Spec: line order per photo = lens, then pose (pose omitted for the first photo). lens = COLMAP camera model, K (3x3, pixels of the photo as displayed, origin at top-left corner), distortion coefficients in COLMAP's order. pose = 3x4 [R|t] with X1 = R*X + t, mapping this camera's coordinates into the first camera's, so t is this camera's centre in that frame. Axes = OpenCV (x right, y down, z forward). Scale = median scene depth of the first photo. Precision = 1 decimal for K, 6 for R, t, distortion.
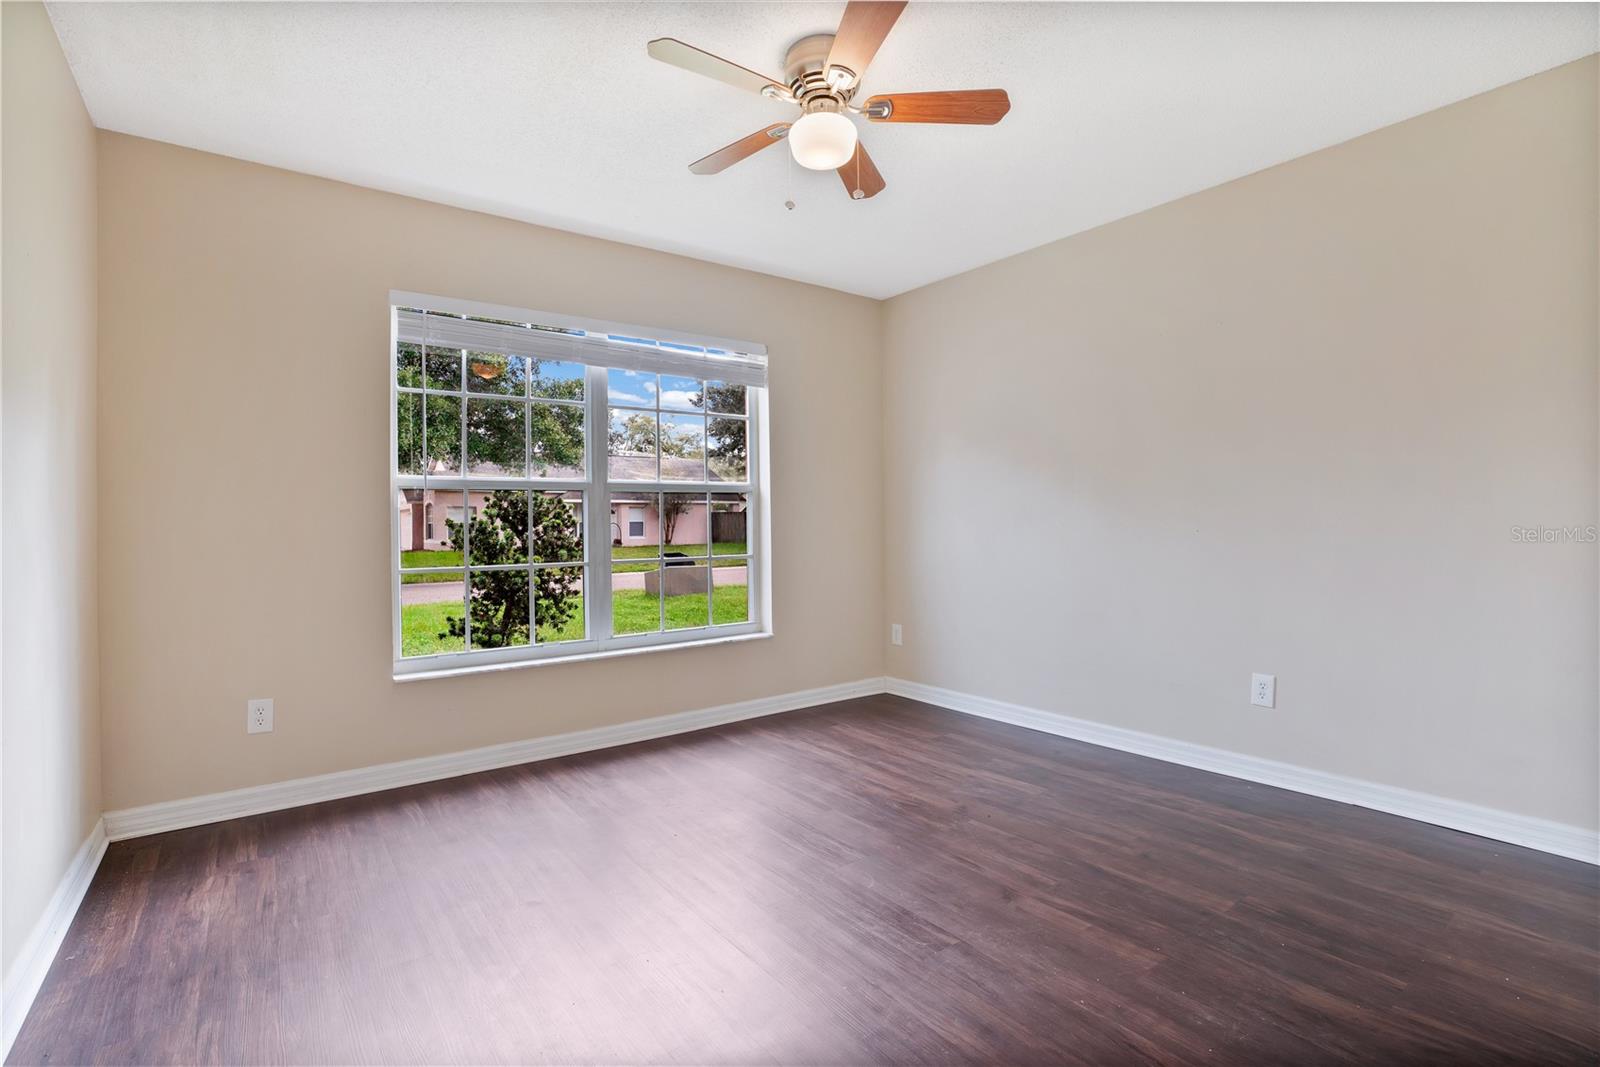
lens RADIAL K [[742.9, 0, 799.9], [0, 742.9, 530.0], [0, 0, 1]] dist [-0.076654, 0.026714]
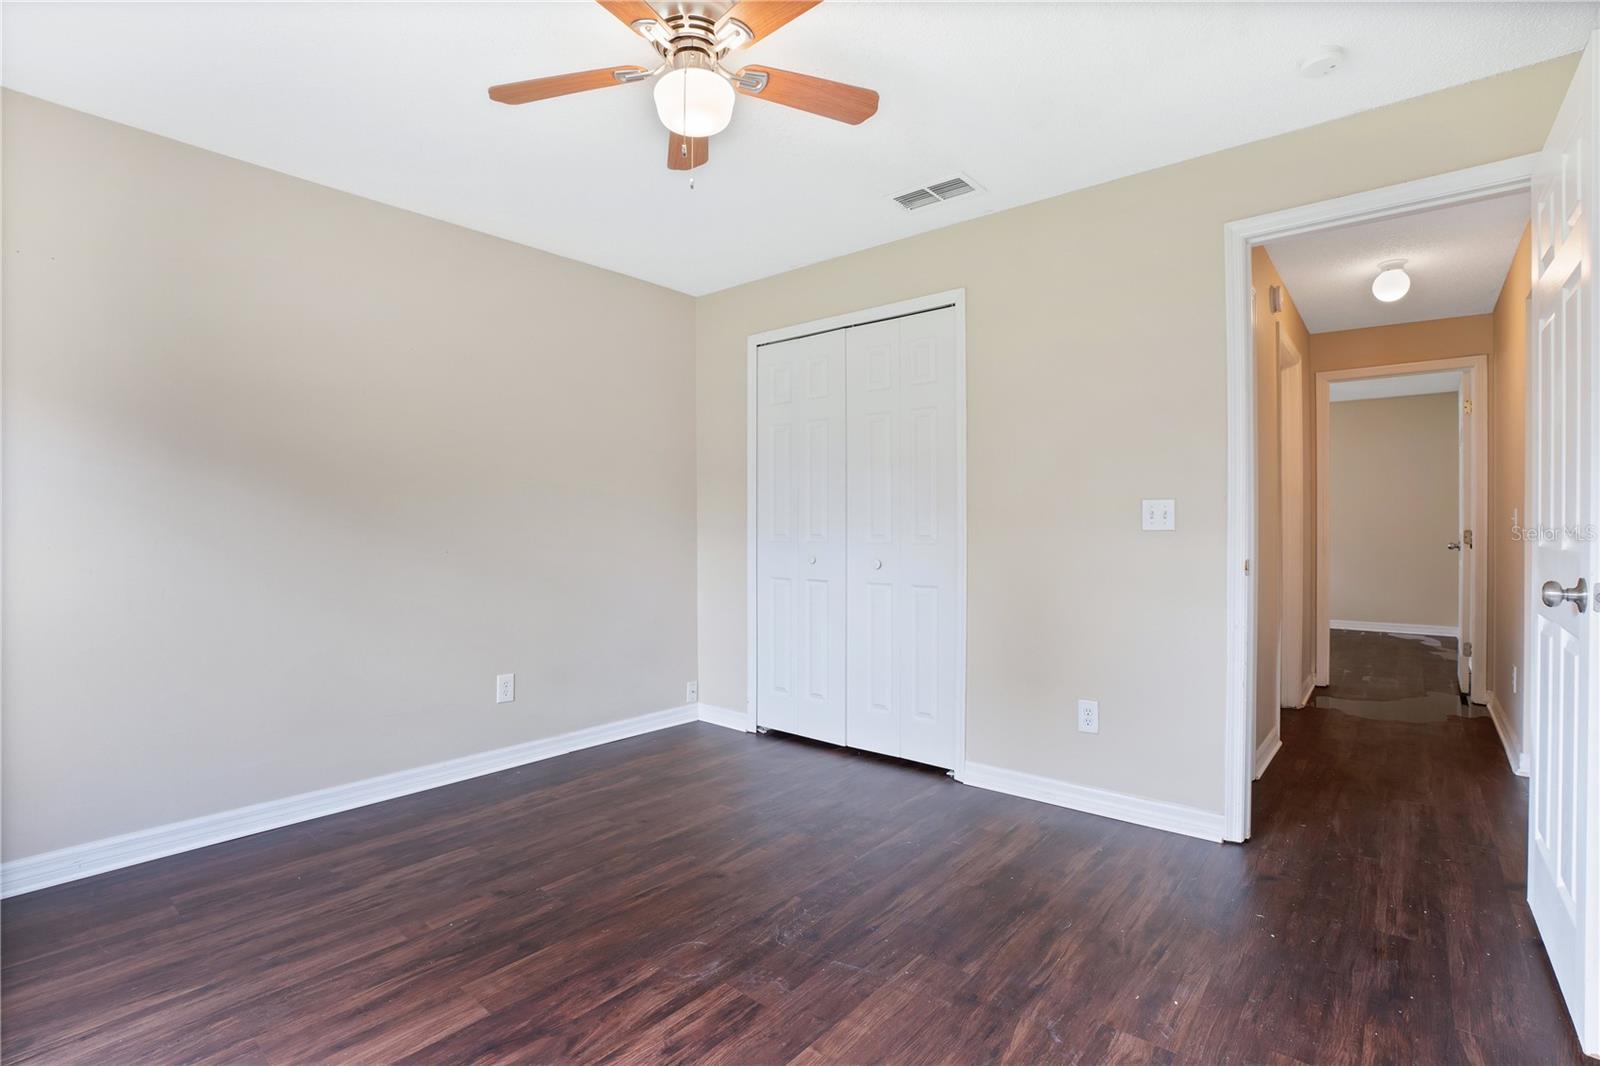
lens RADIAL K [[742.9, 0, 799.9], [0, 742.9, 529.5], [0, 0, 1]] dist [-0.076654, 0.026714]
pose [[-0.233073, 0.017706, 0.972298, -0.595597], [0.015773, 0.999772, -0.014425, -0.006619], [-0.972331, 0.011974, -0.233299, 0.798101]]
